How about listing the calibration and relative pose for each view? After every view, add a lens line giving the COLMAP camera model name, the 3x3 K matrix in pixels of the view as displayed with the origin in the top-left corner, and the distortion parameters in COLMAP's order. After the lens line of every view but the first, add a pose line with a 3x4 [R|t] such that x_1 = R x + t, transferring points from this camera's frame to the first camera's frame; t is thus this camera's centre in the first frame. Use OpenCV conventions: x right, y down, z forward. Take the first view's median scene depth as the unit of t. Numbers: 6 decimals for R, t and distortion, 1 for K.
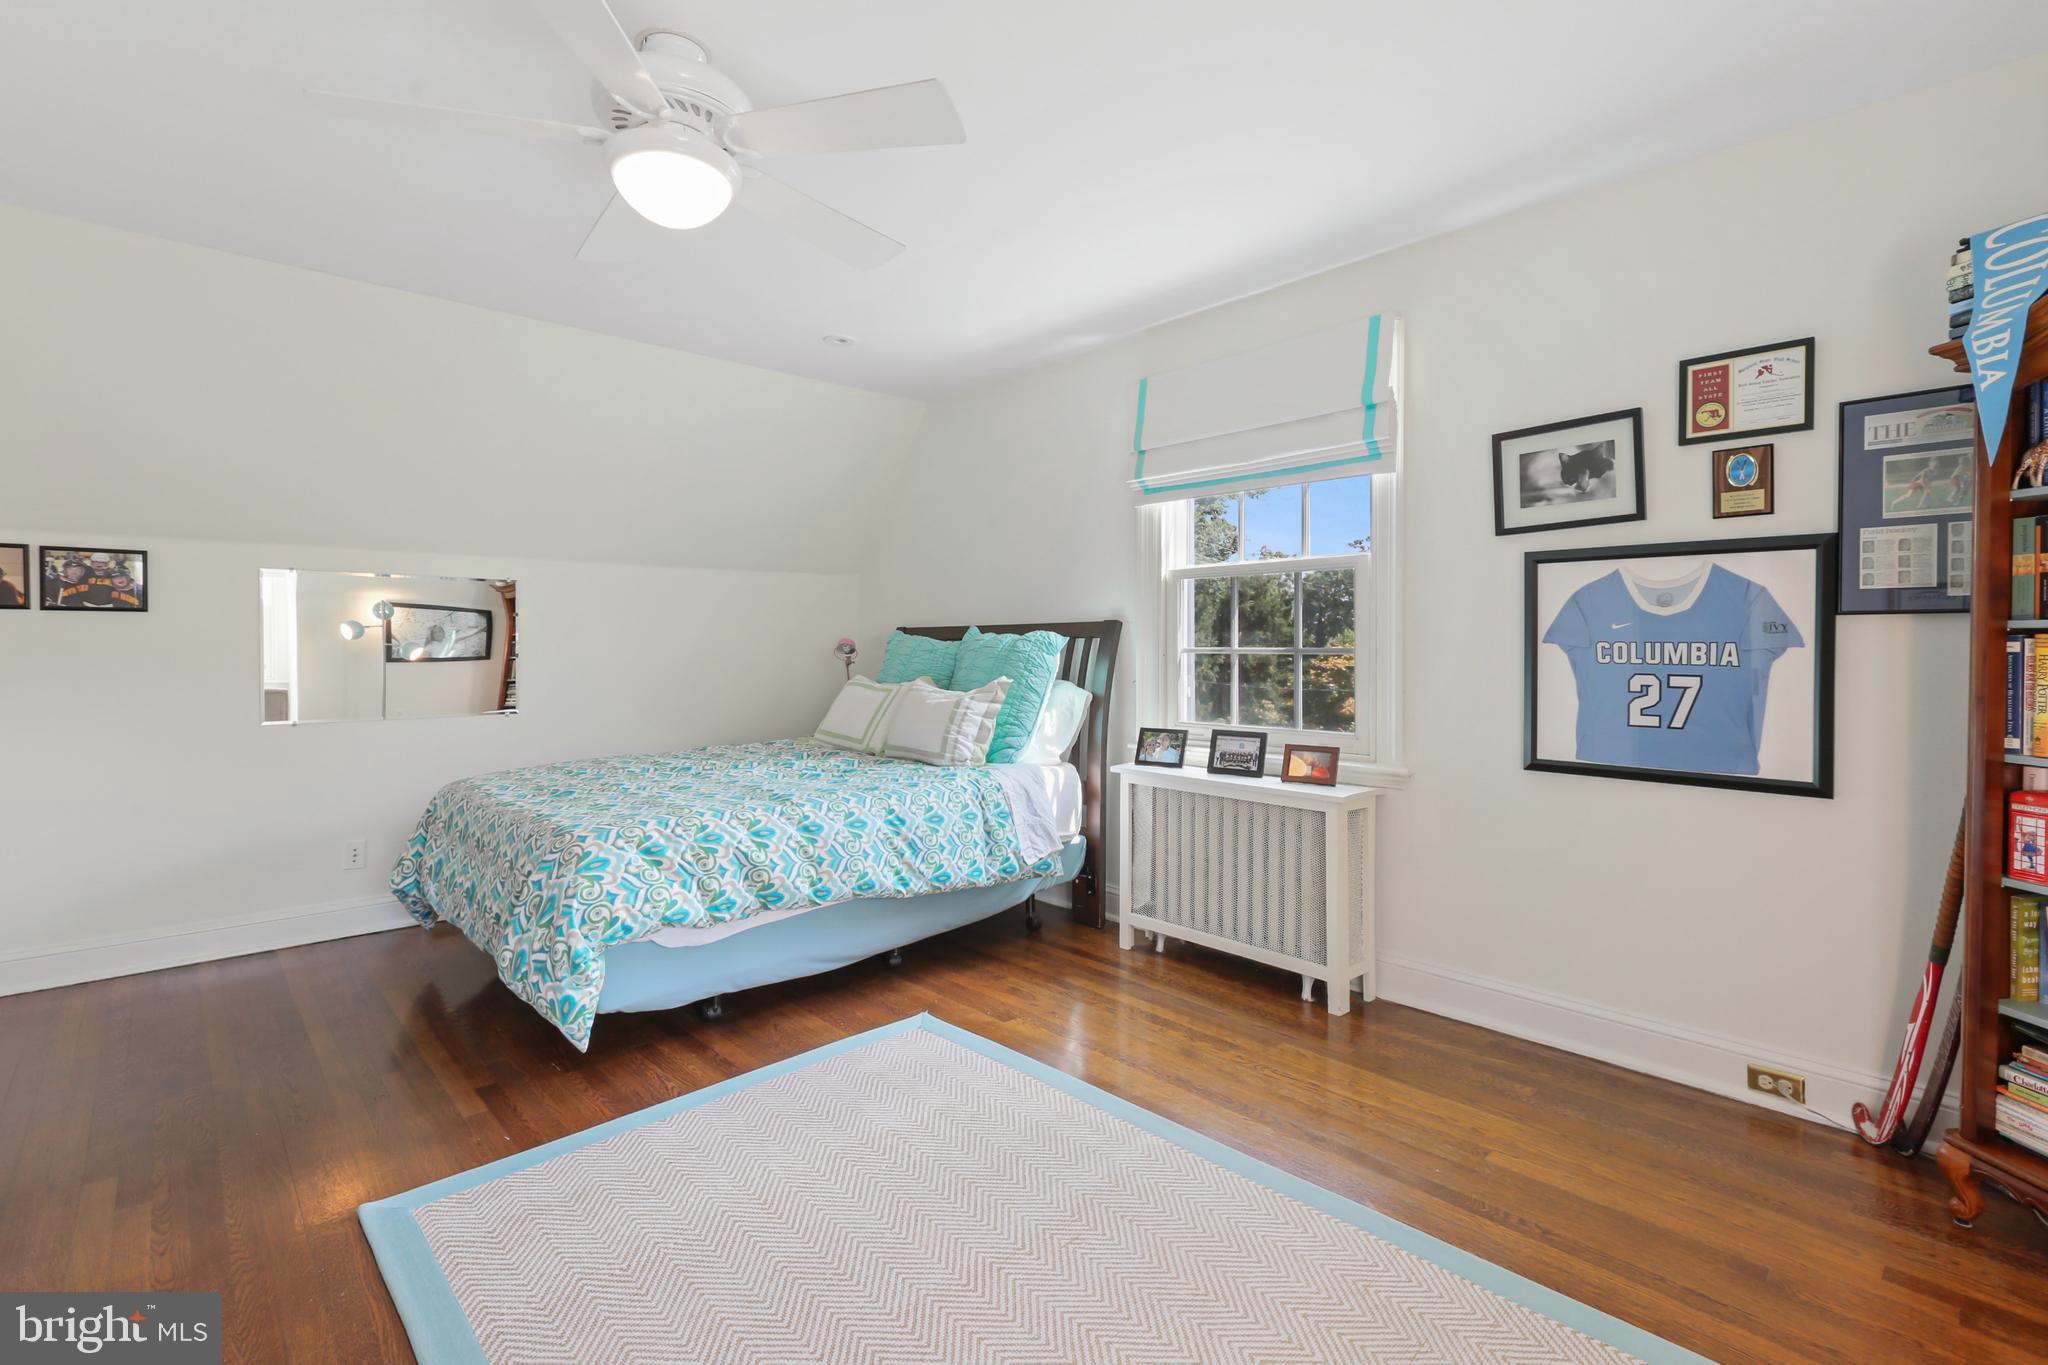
lens RADIAL K [[946.9, 0, 1023.0], [0, 946.9, 677.2], [0, 0, 1]] dist [-0.005424, 0.001009]
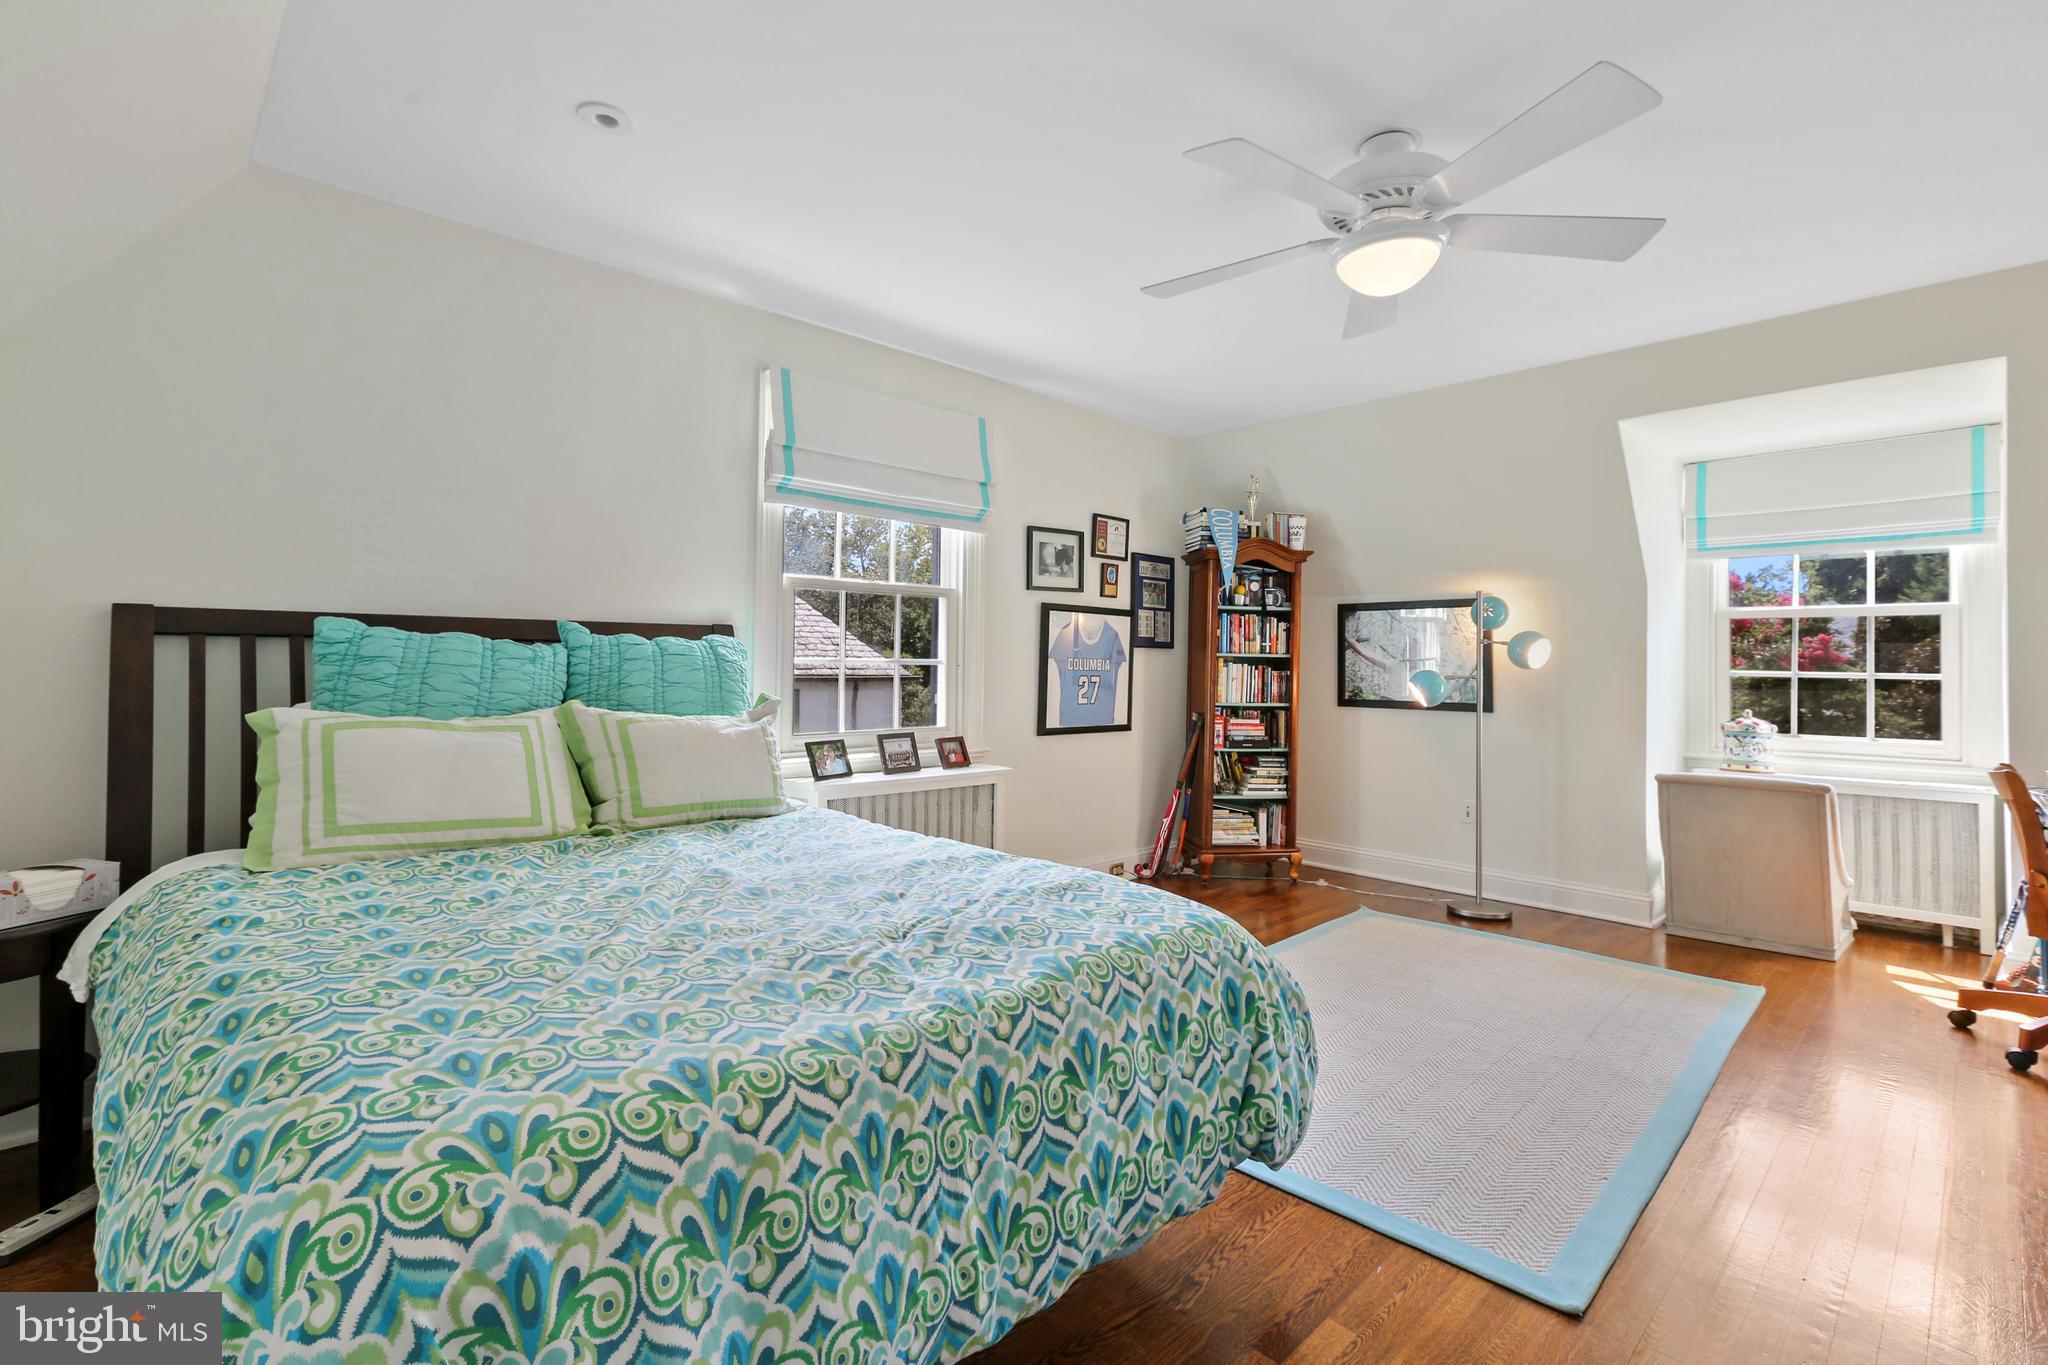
lens RADIAL K [[946.9, 0, 1024.4], [0, 946.9, 667.7], [0, 0, 1]] dist [-0.005424, 0.001009]
pose [[-0.039940, -0.007428, 0.999174, -1.161867], [0.018270, 0.999800, 0.008163, -0.035021], [-0.999035, 0.018581, -0.039797, 1.154251]]
